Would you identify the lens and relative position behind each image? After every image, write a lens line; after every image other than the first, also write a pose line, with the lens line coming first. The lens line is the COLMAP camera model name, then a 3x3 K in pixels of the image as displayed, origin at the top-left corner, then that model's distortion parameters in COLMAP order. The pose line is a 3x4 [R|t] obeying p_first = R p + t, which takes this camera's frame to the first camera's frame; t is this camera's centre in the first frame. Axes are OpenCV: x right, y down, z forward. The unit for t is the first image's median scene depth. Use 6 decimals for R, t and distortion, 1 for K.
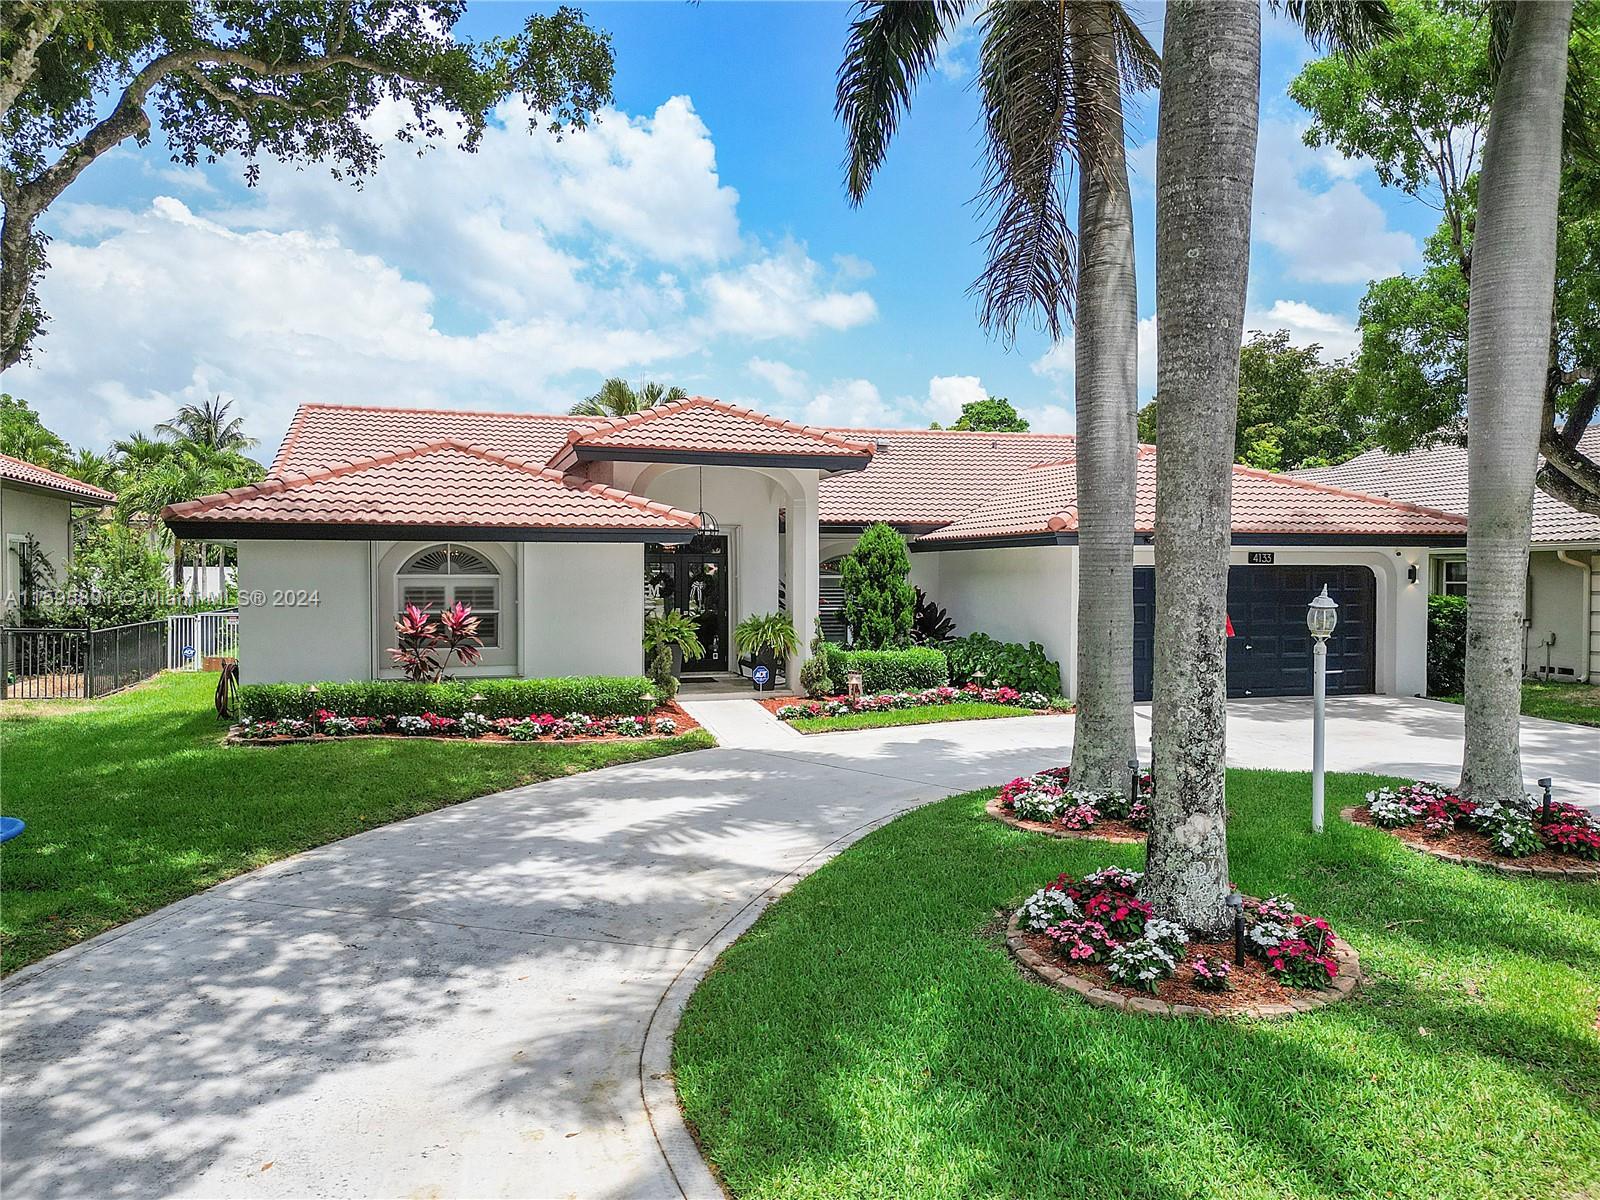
lens RADIAL K [[1119.8, 0, 813.6], [0, 1119.8, 602.1], [0, 0, 1]] dist [0.074614, -0.067616]
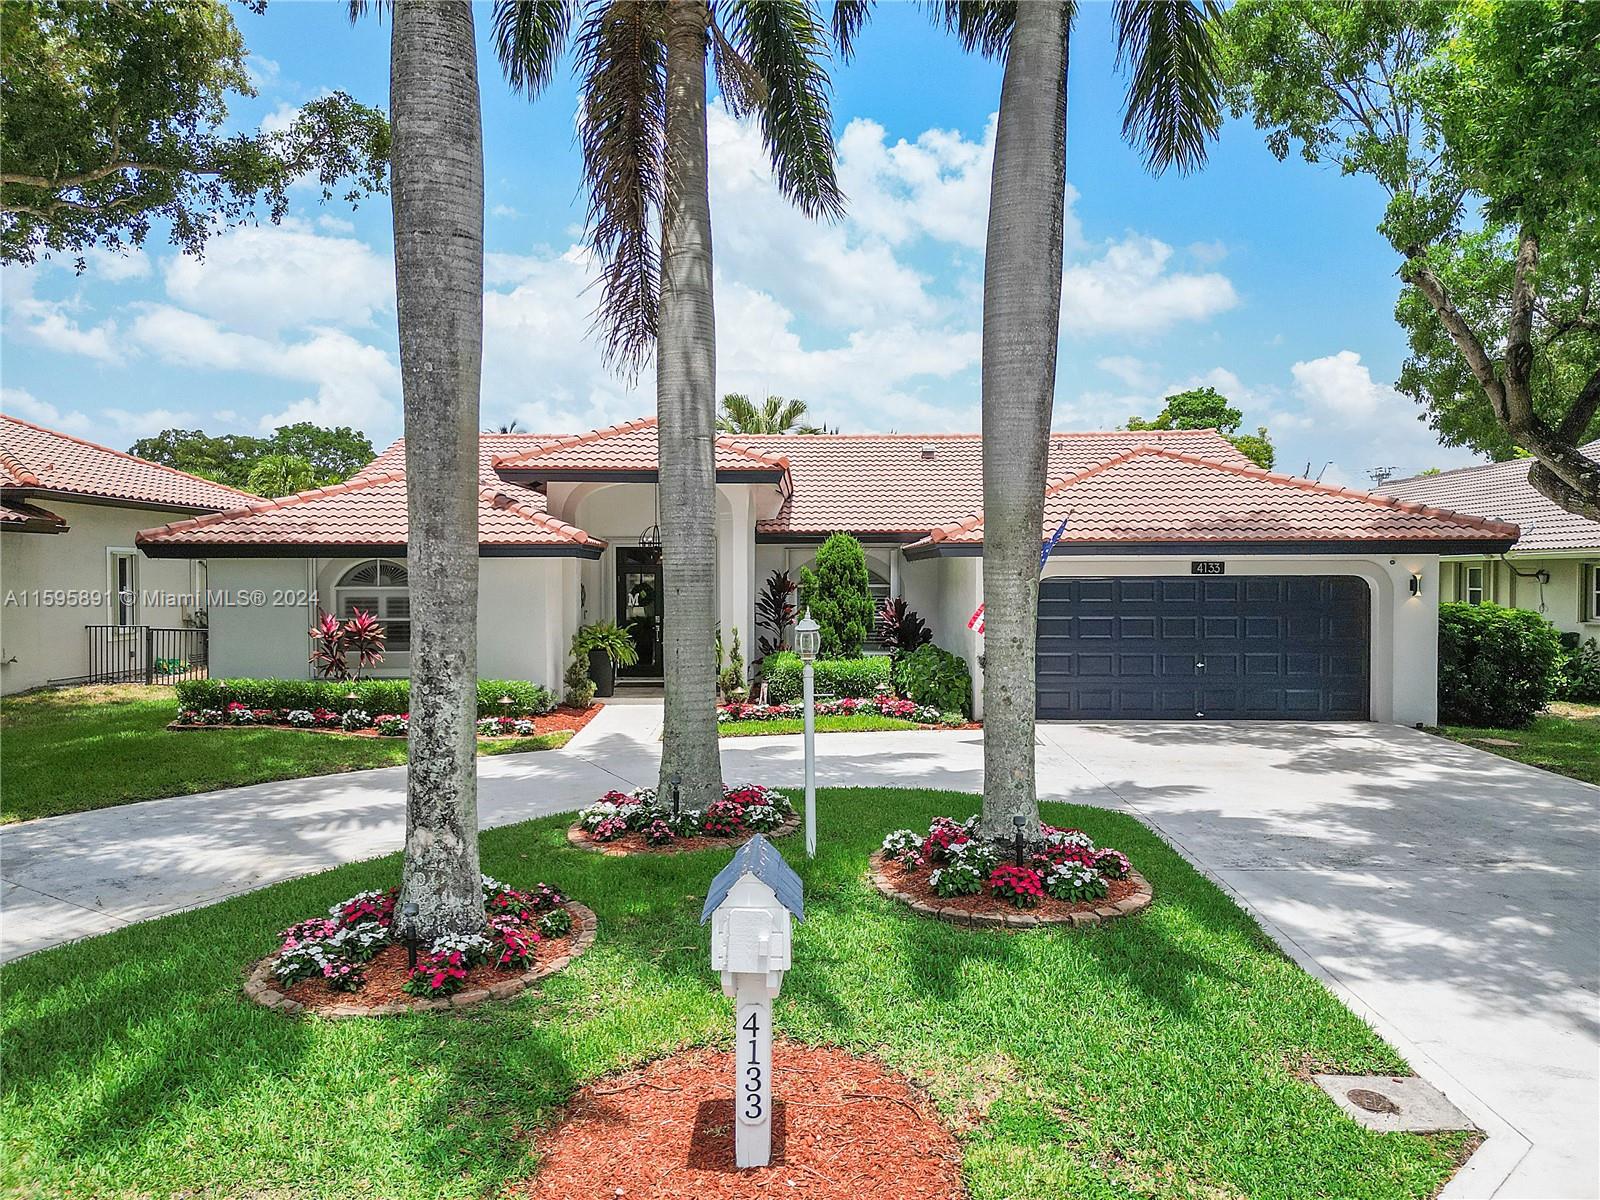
lens RADIAL K [[1119.8, 0, 813.6], [0, 1119.8, 602.1], [0, 0, 1]] dist [0.074614, -0.067616]
pose [[0.954799, 0.005459, -0.297202, 0.469735], [-0.005637, 0.999984, 0.000257, -0.012775], [0.297198, 0.001430, 0.954815, 0.042661]]
